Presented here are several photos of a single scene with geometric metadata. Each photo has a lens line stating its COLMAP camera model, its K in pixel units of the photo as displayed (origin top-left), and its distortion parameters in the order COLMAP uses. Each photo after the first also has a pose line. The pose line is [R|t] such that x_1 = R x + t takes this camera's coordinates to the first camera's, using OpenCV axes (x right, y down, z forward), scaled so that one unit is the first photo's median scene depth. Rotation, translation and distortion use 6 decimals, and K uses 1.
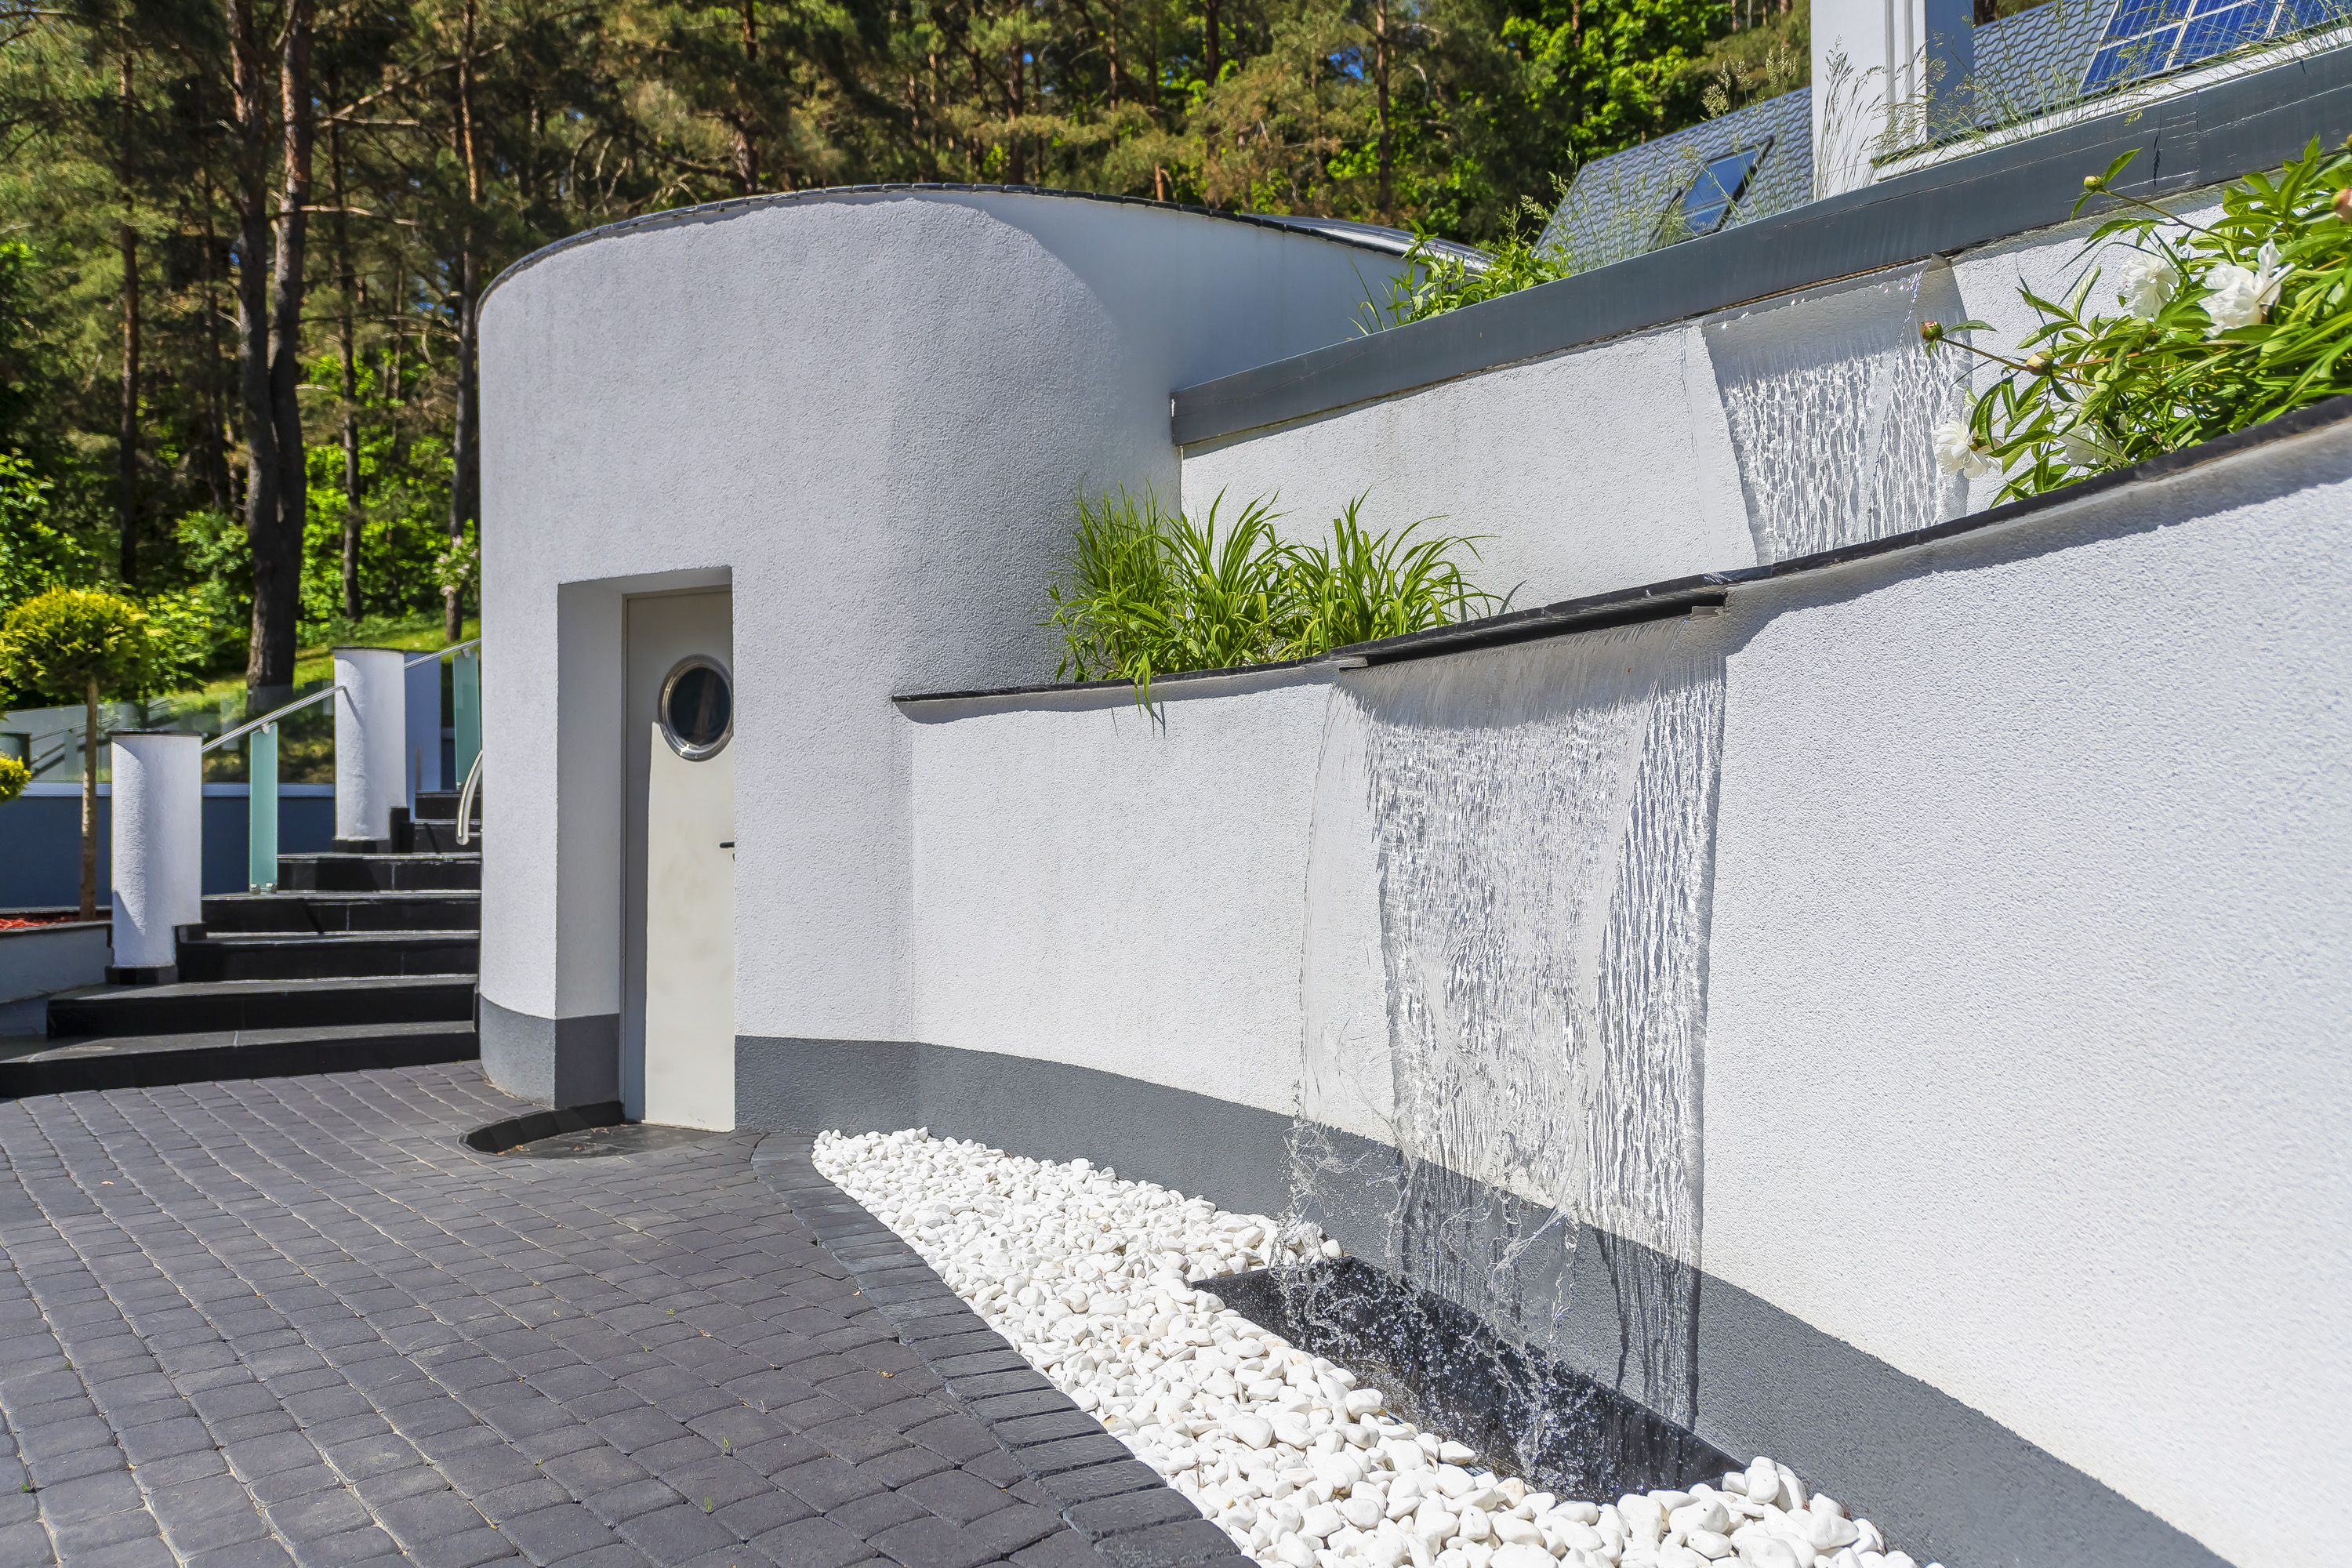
lens RADIAL K [[1495.2, 0, 1176.0], [0, 1495.2, 784.0], [0, 0, 1]] dist [0.004218, -0.000747]
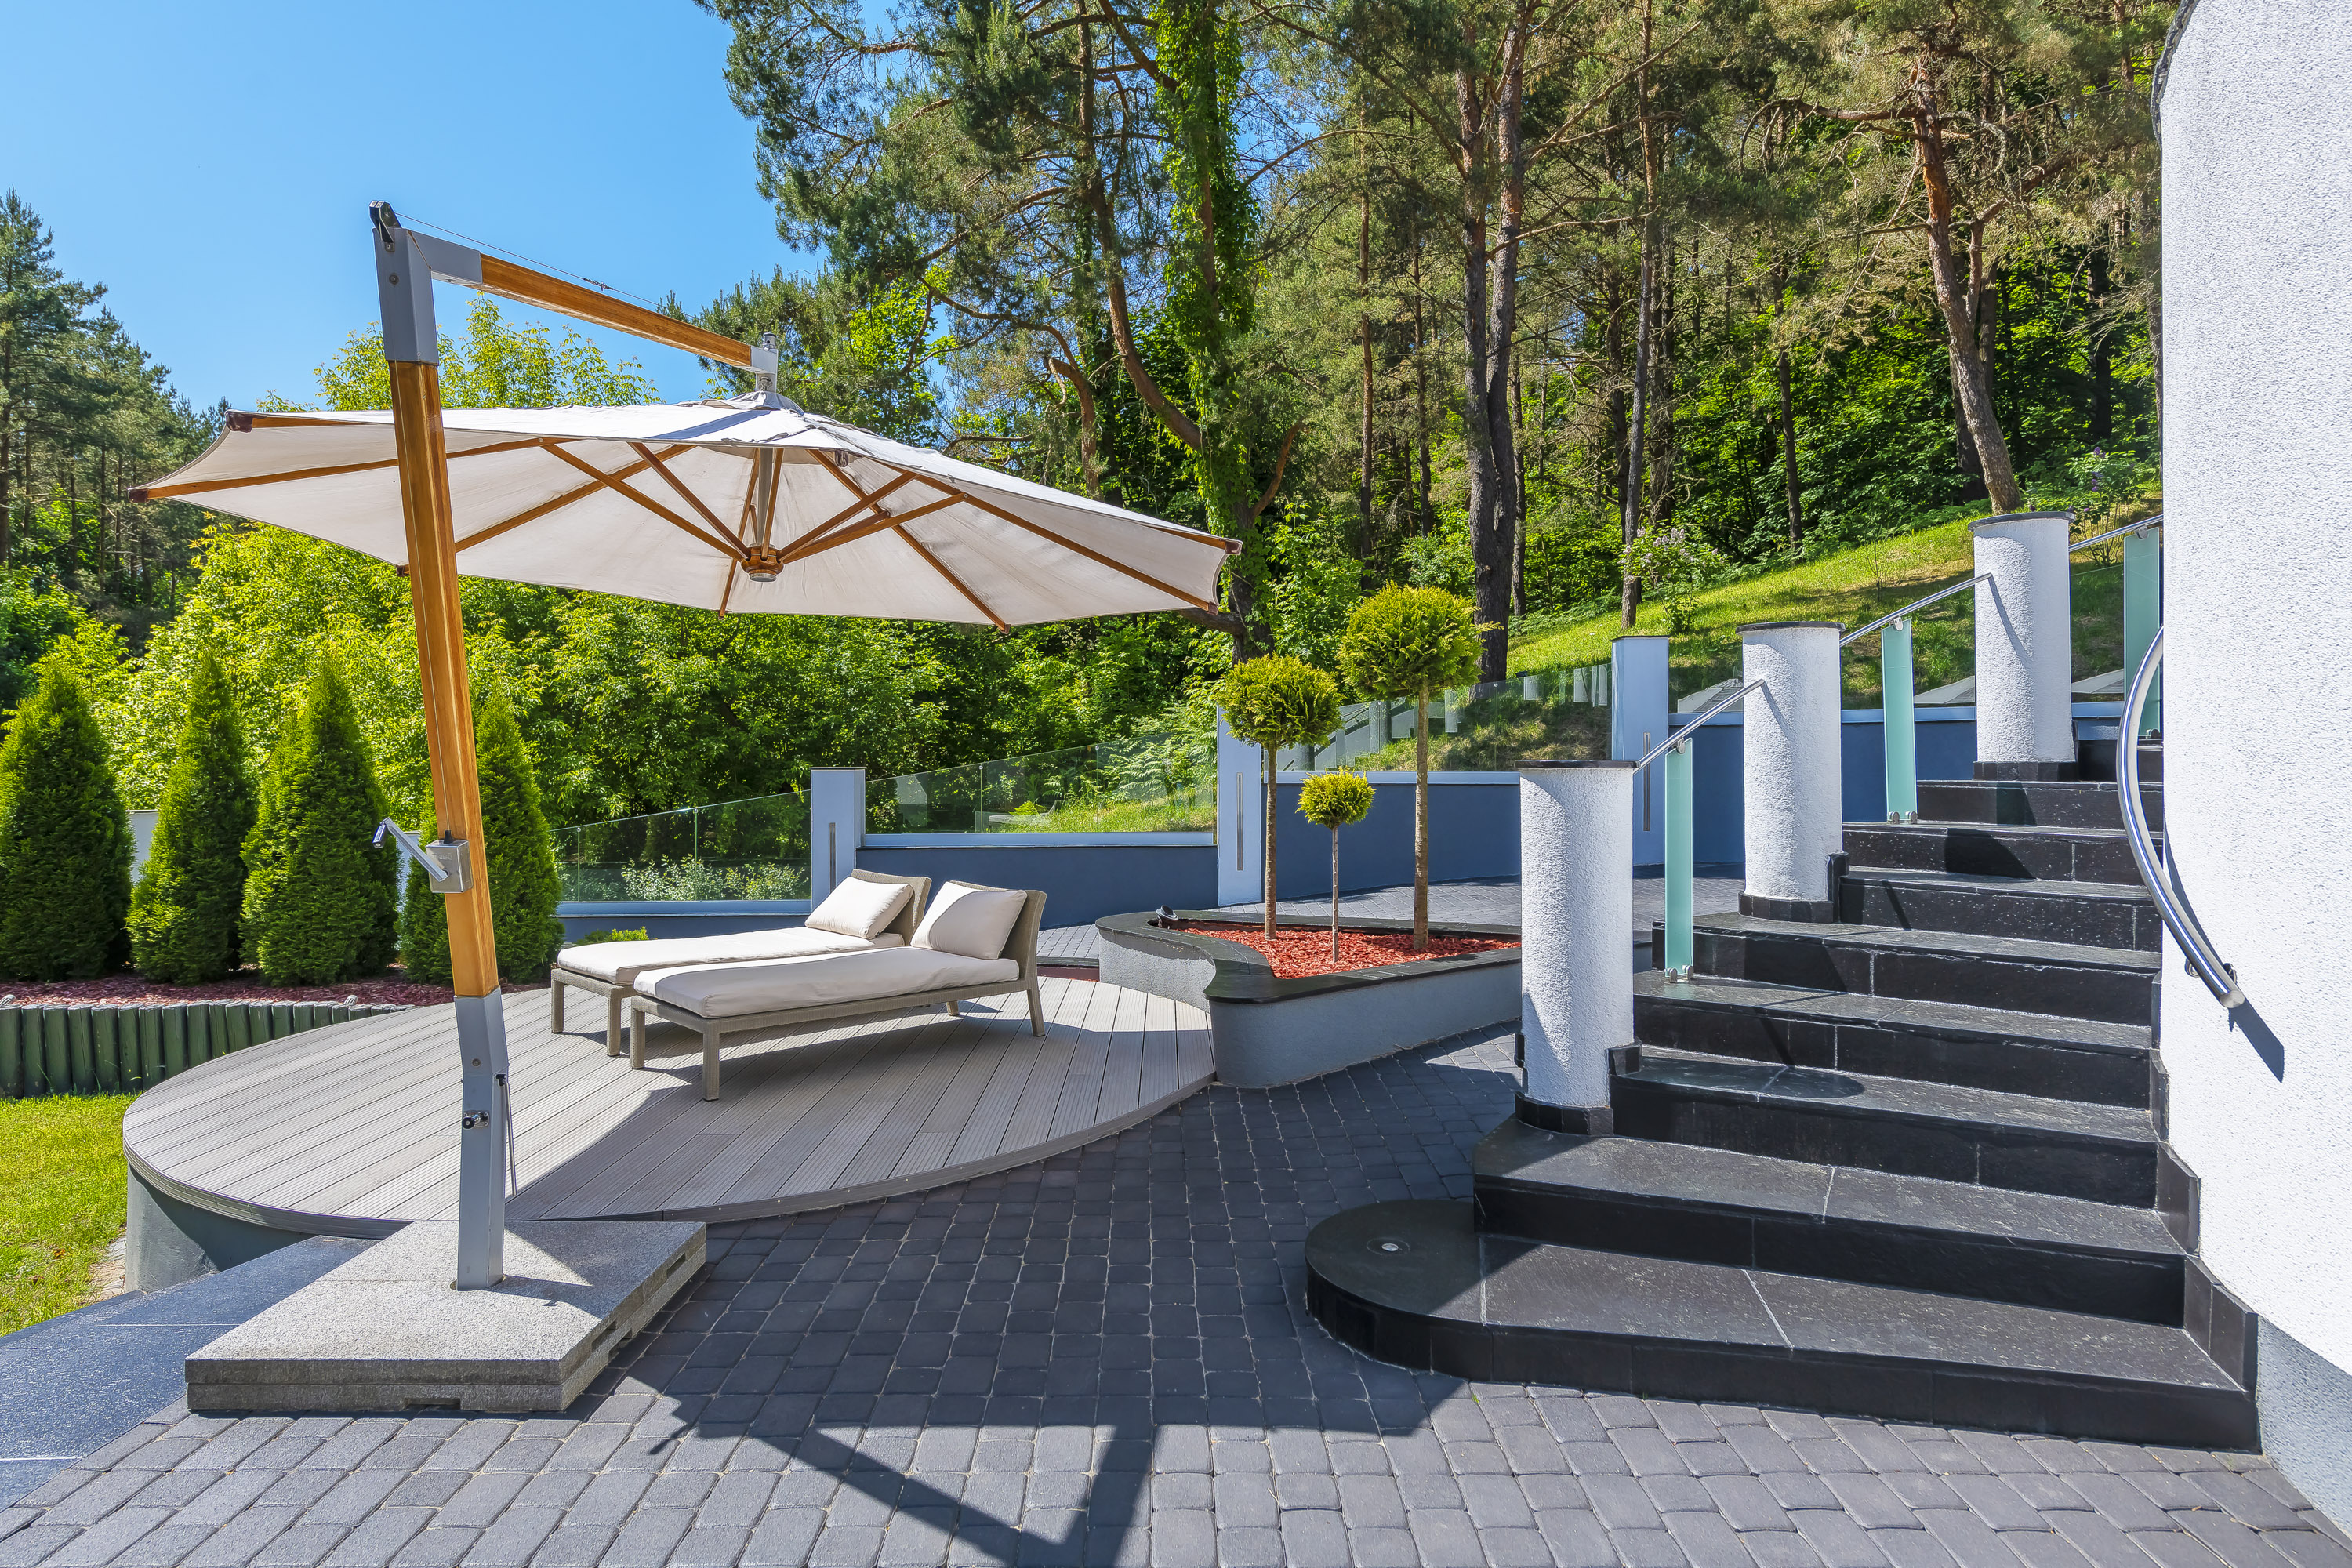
lens RADIAL K [[1344.9, 0, 1176.0], [0, 1344.9, 784.0], [0, 0, 1]] dist [0.002113, 0.000200]
pose [[0.735721, 0.009200, -0.677223, -0.289436], [0.007304, 0.999742, 0.021516, -0.028249], [0.677246, -0.020776, 0.735463, 0.306194]]
